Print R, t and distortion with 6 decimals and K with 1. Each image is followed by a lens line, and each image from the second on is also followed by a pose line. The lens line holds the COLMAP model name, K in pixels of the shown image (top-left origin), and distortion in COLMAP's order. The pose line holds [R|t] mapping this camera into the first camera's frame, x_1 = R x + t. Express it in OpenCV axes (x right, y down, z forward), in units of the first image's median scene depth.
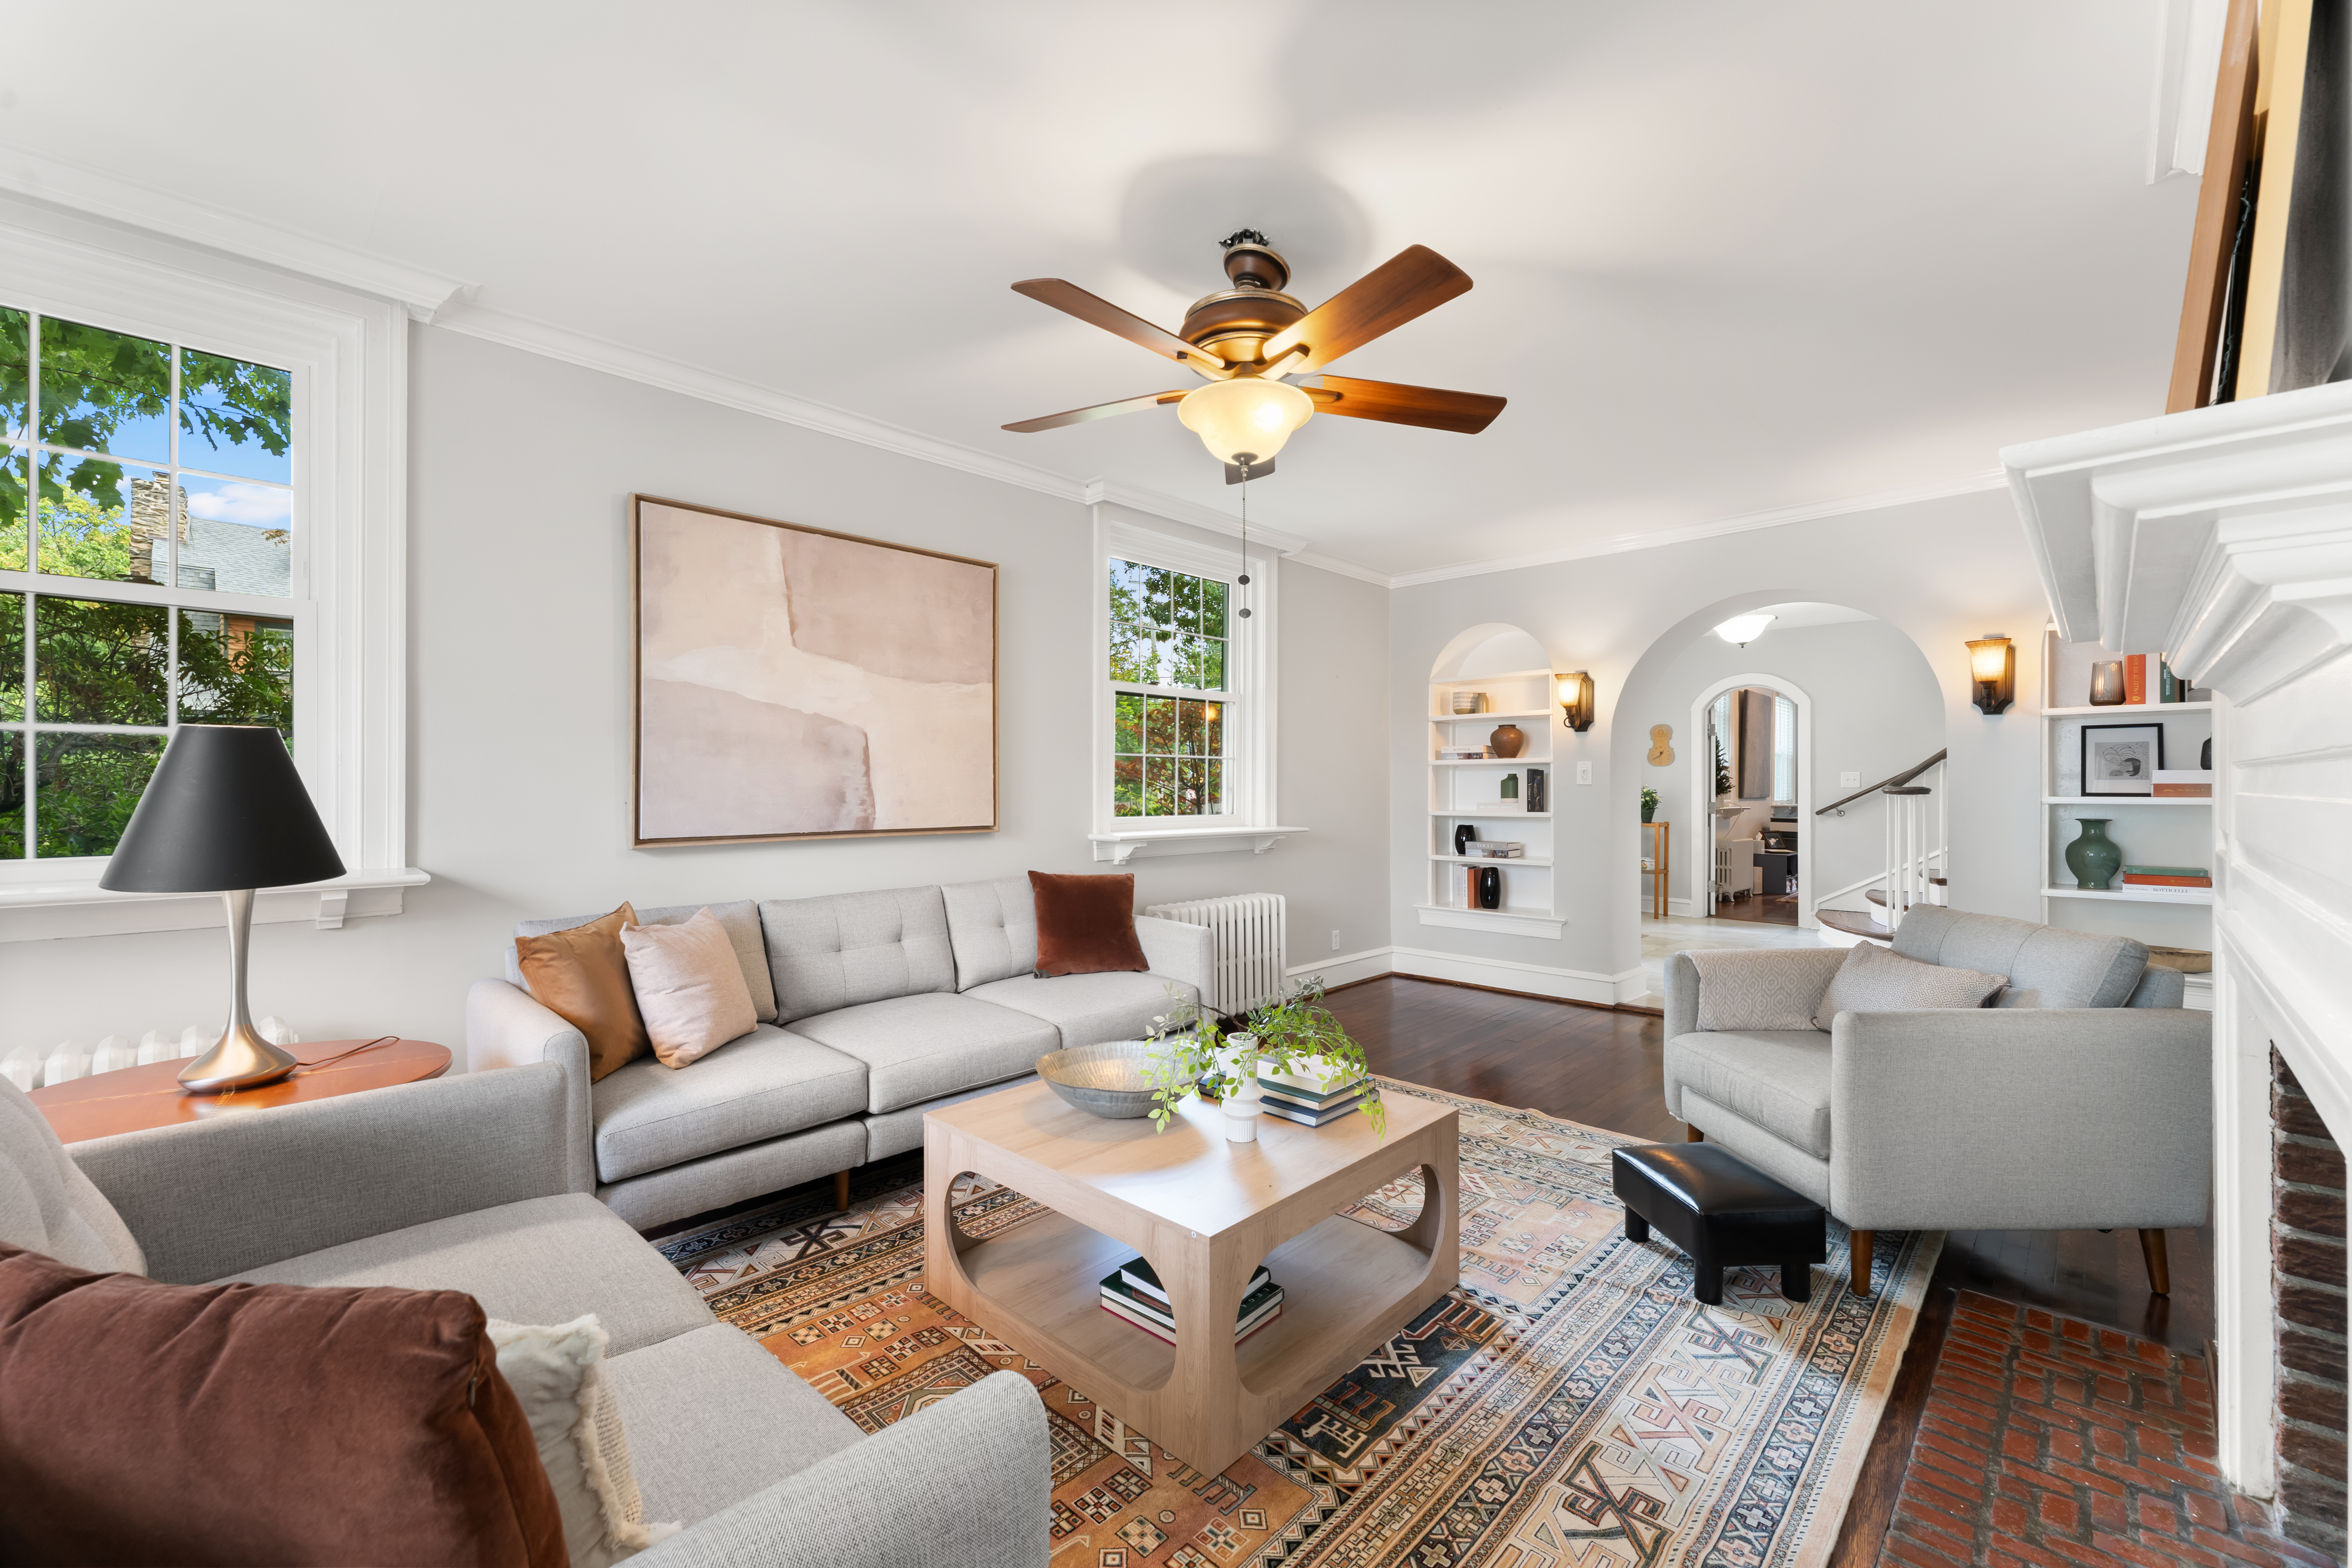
lens RADIAL K [[956.7, 0, 1184.7], [0, 956.7, 784.5], [0, 0, 1]] dist [0.001604, -0.002193]
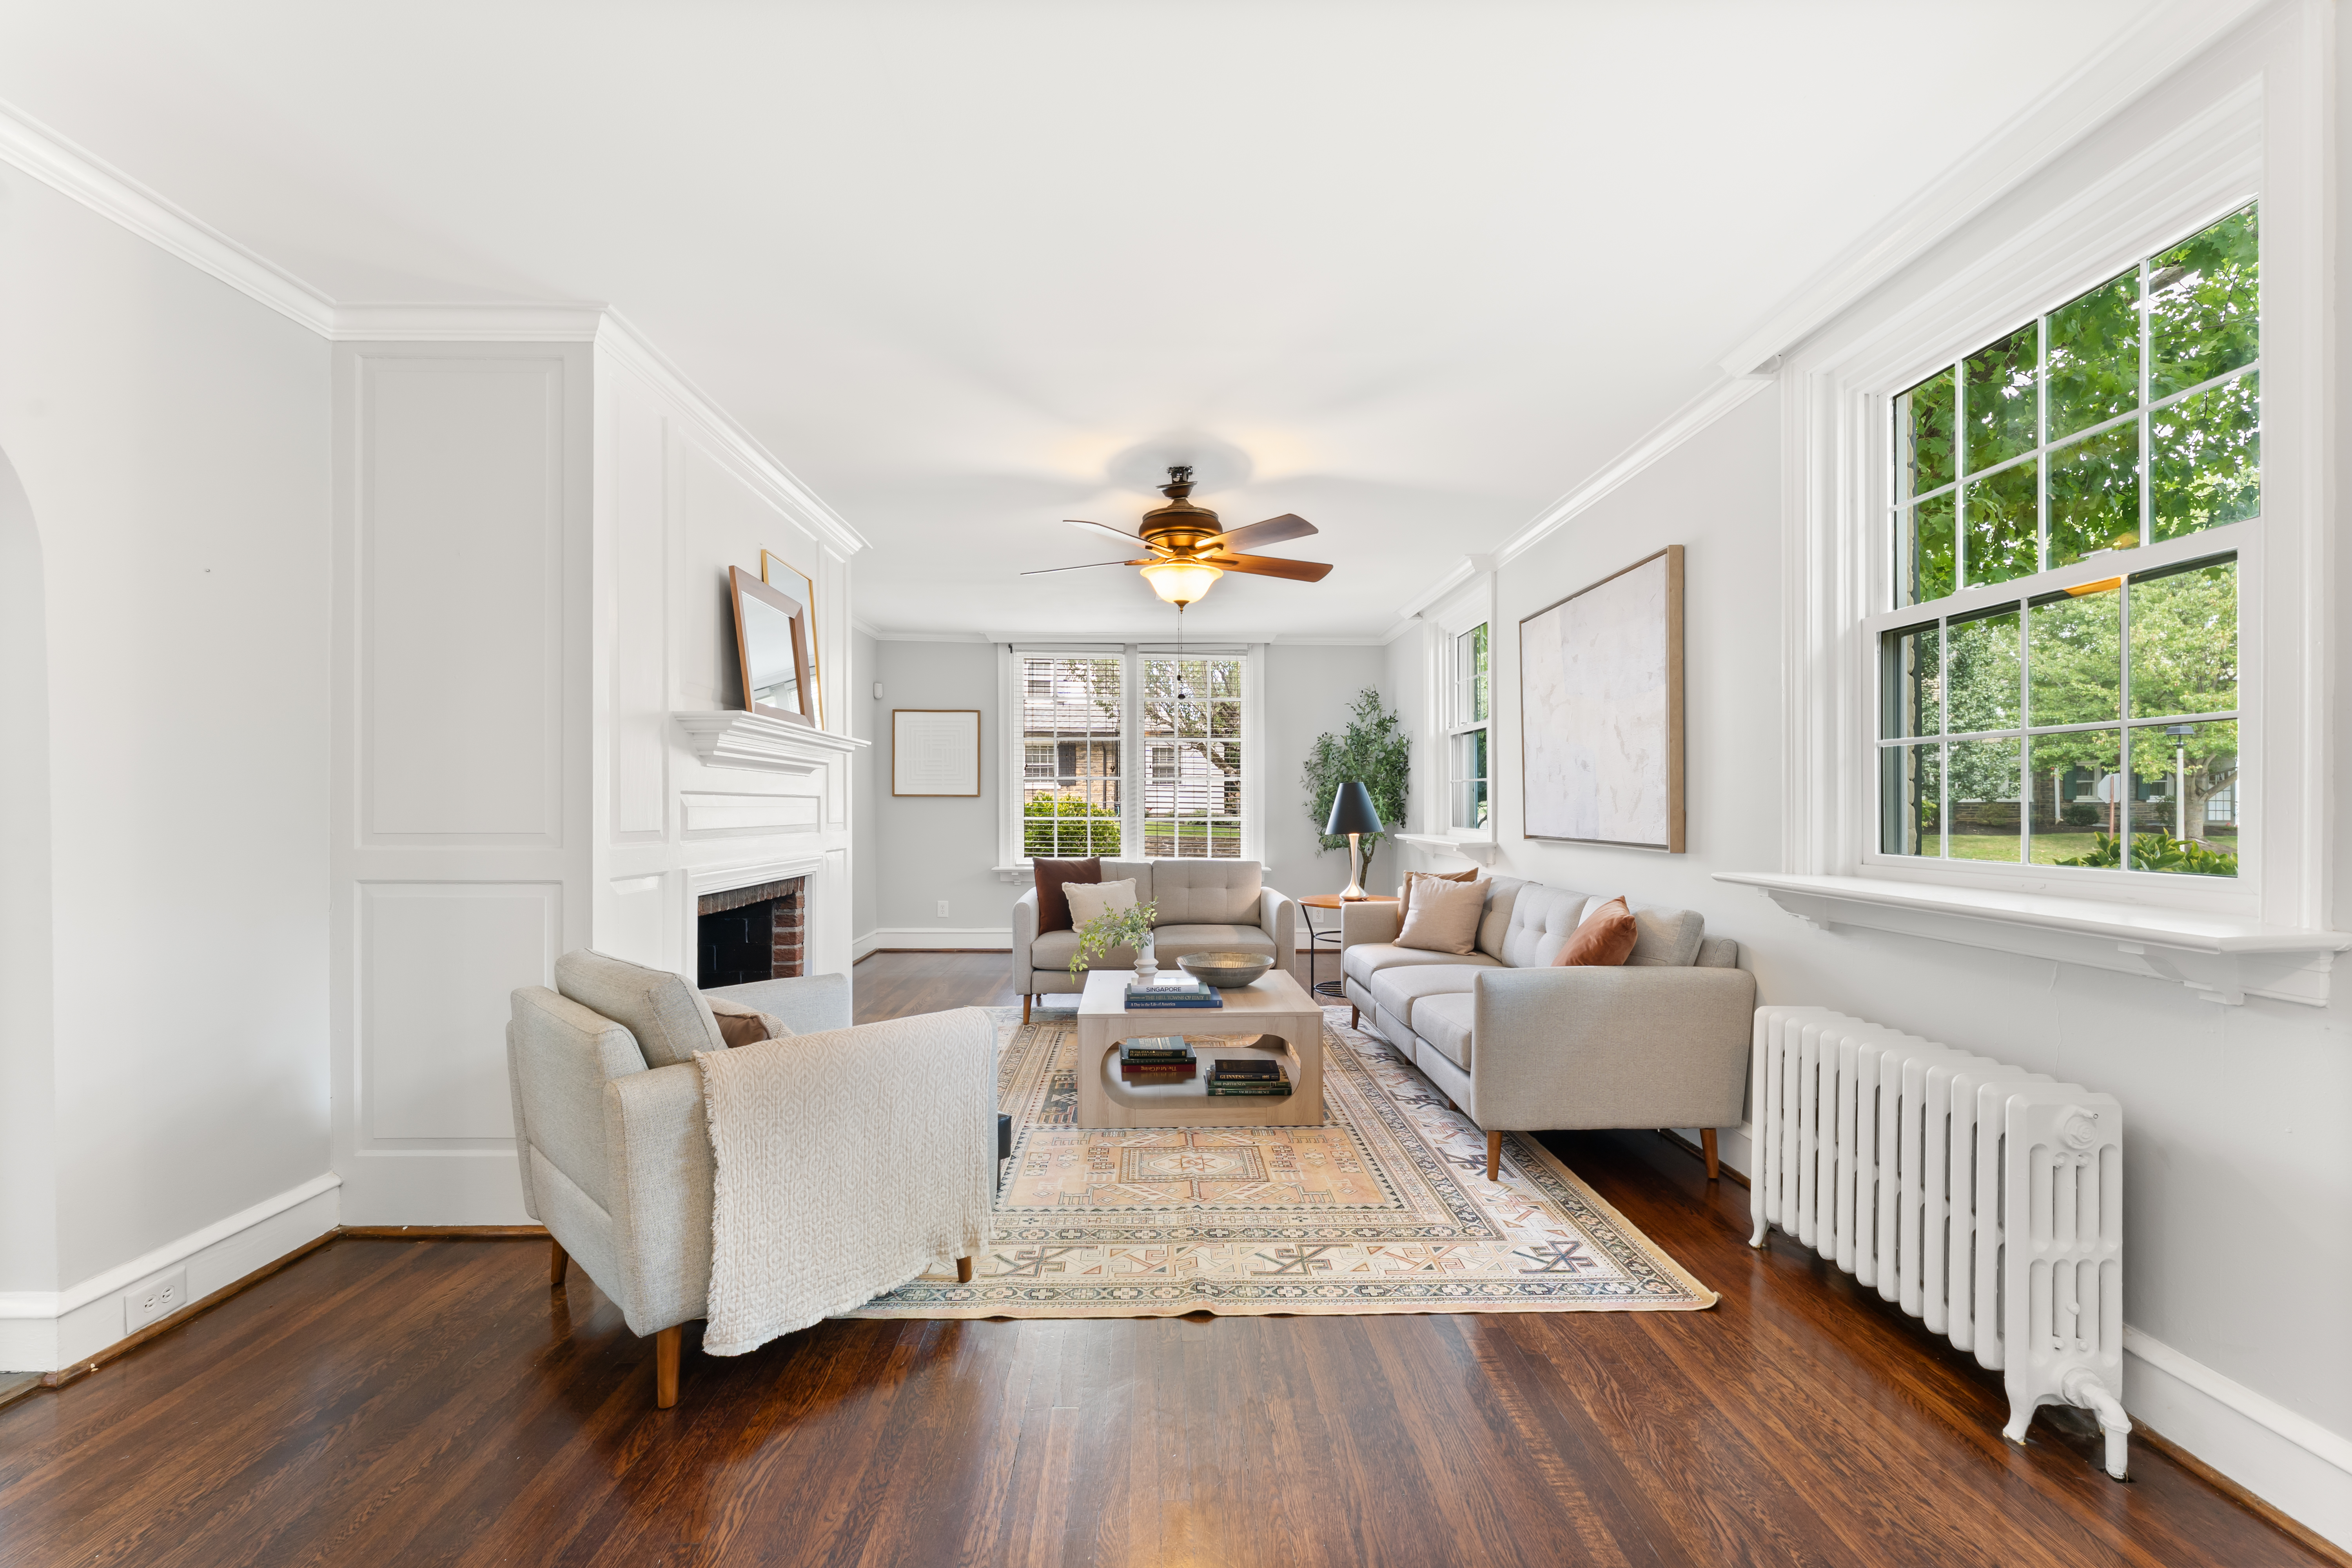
lens RADIAL K [[956.7, 0, 1168.0], [0, 956.7, 801.5], [0, 0, 1]] dist [0.001604, -0.002193]
pose [[-0.705650, 0.001681, -0.708559, 1.421122], [0.001641, 0.999998, 0.000737, -0.003572], [0.708559, -0.000643, -0.705652, 2.446372]]
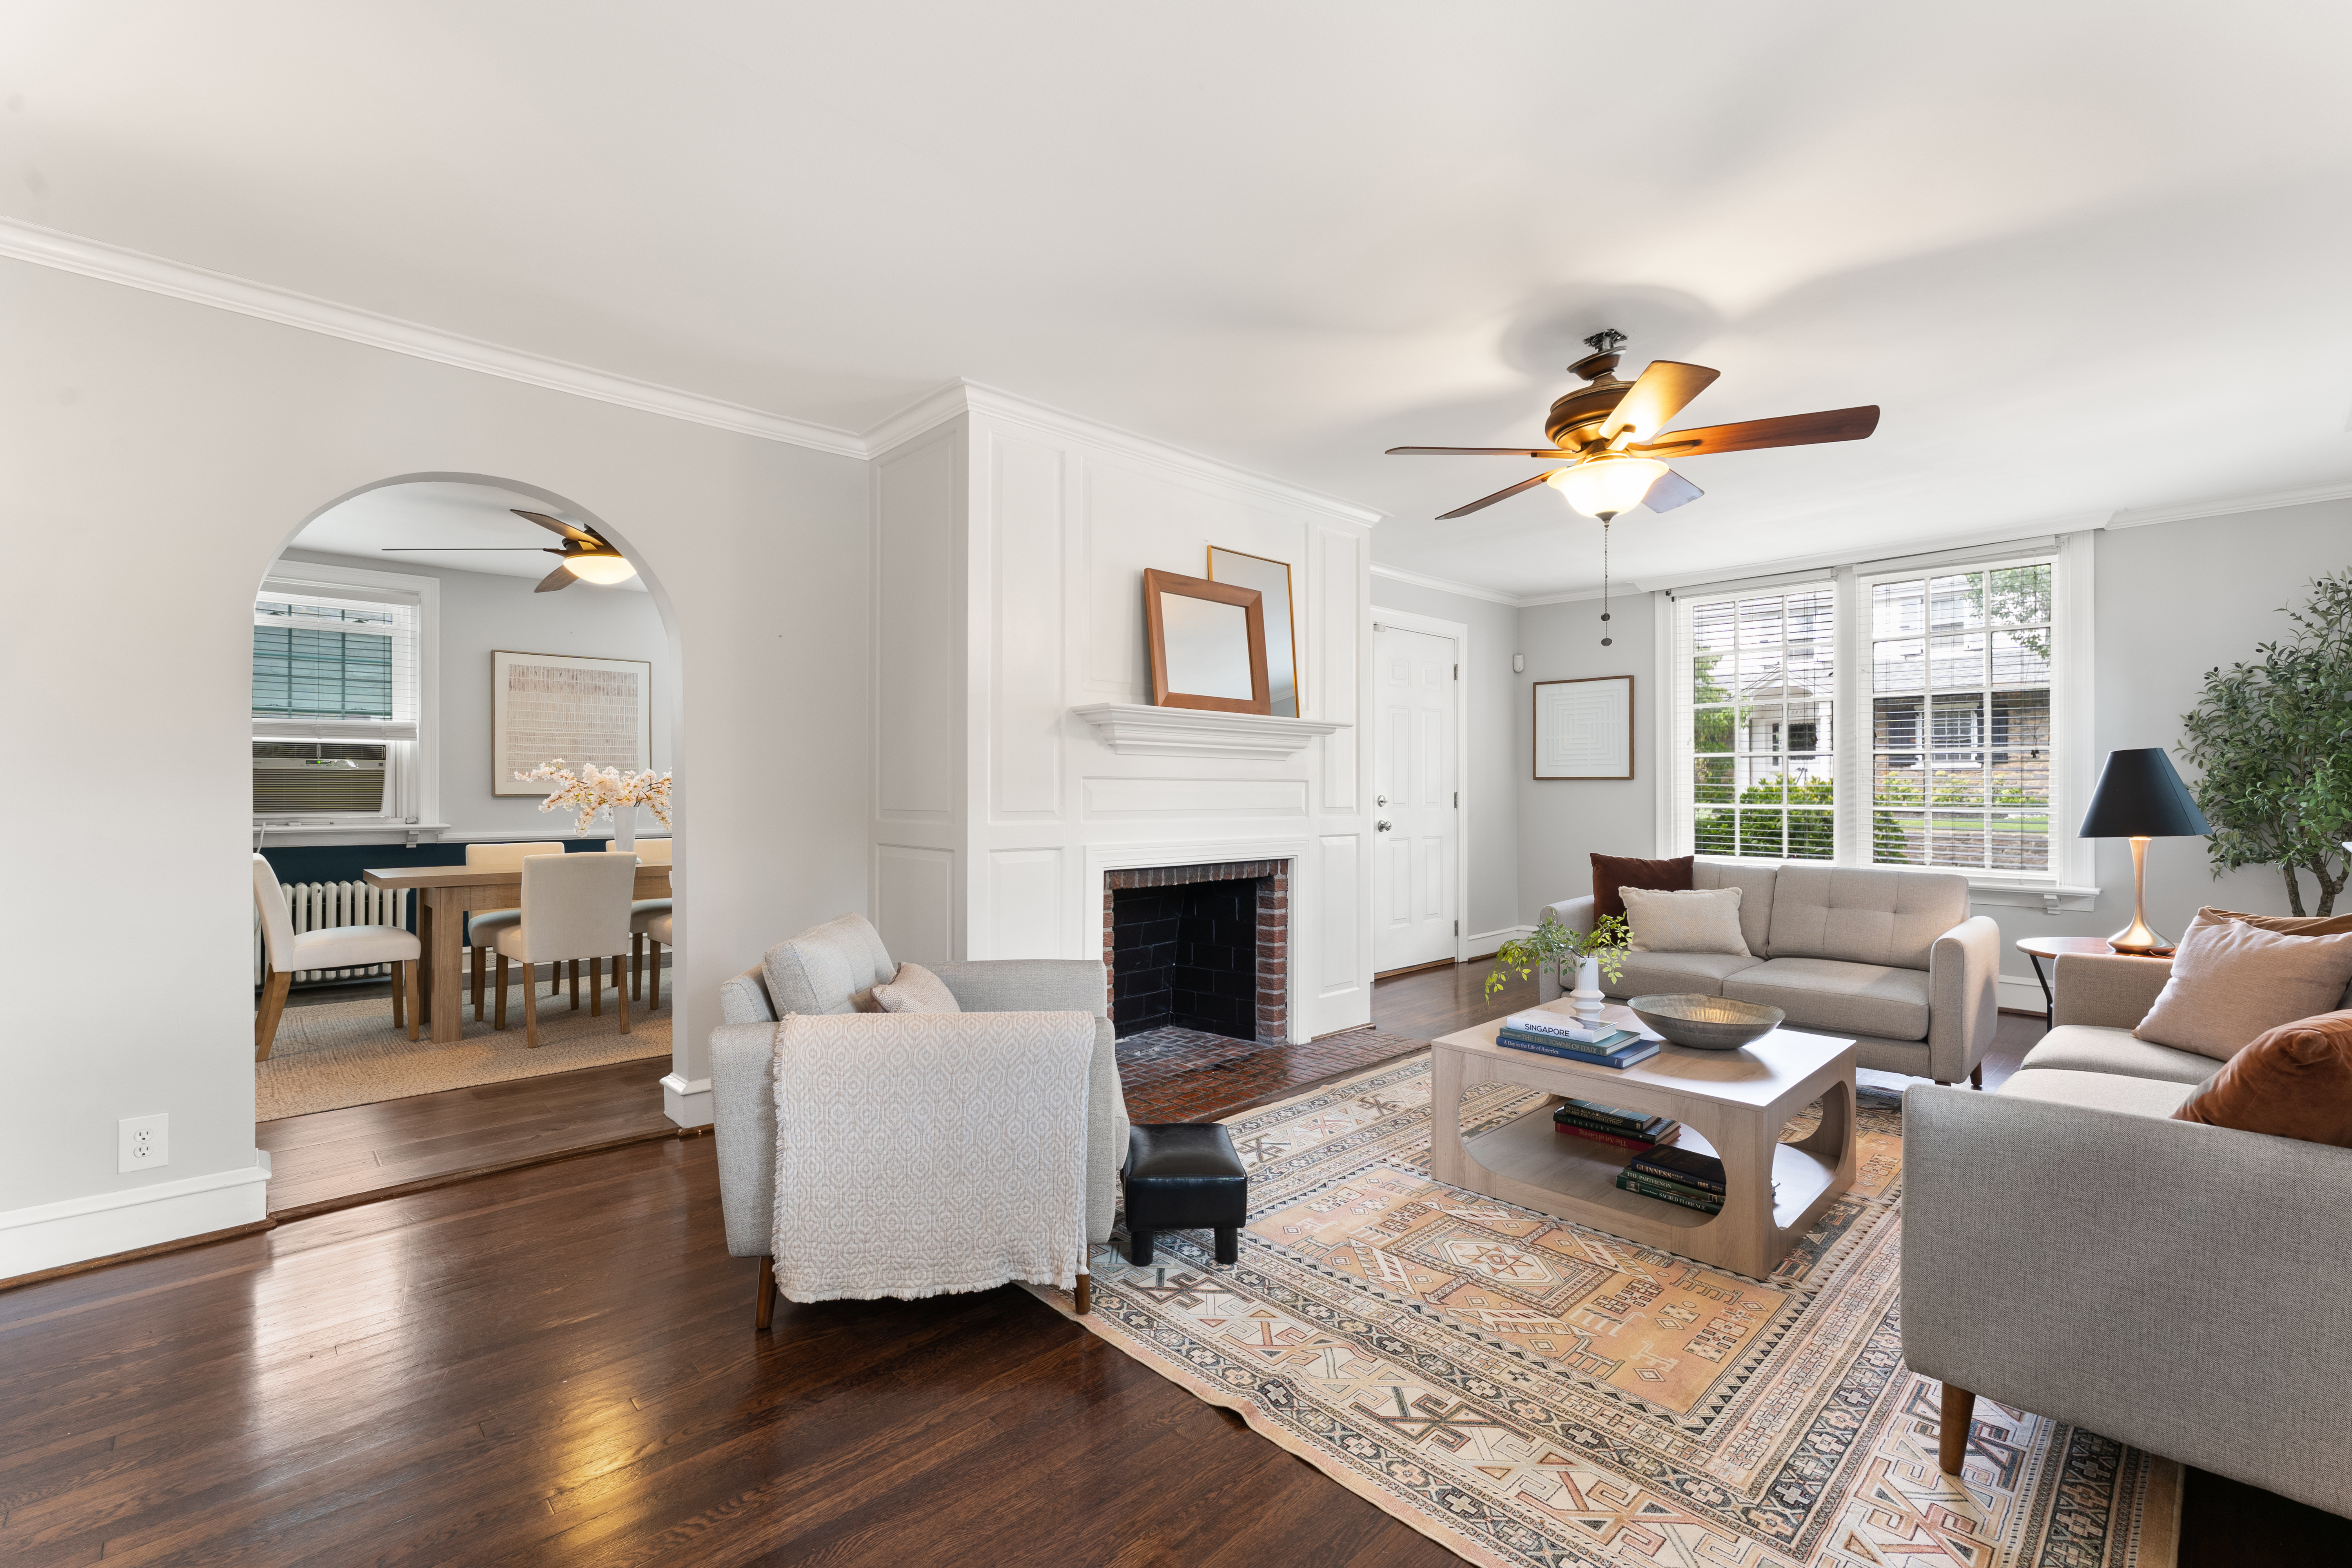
lens RADIAL K [[1013.3, 0, 1180.9], [0, 1013.3, 784.9], [0, 0, 1]] dist [-0.004203, -0.000260]
pose [[-0.999059, 0.005261, 0.043045, 0.625547], [0.005104, 0.999980, -0.003736, 0.003144], [-0.043064, -0.003513, -0.999066, 2.640356]]
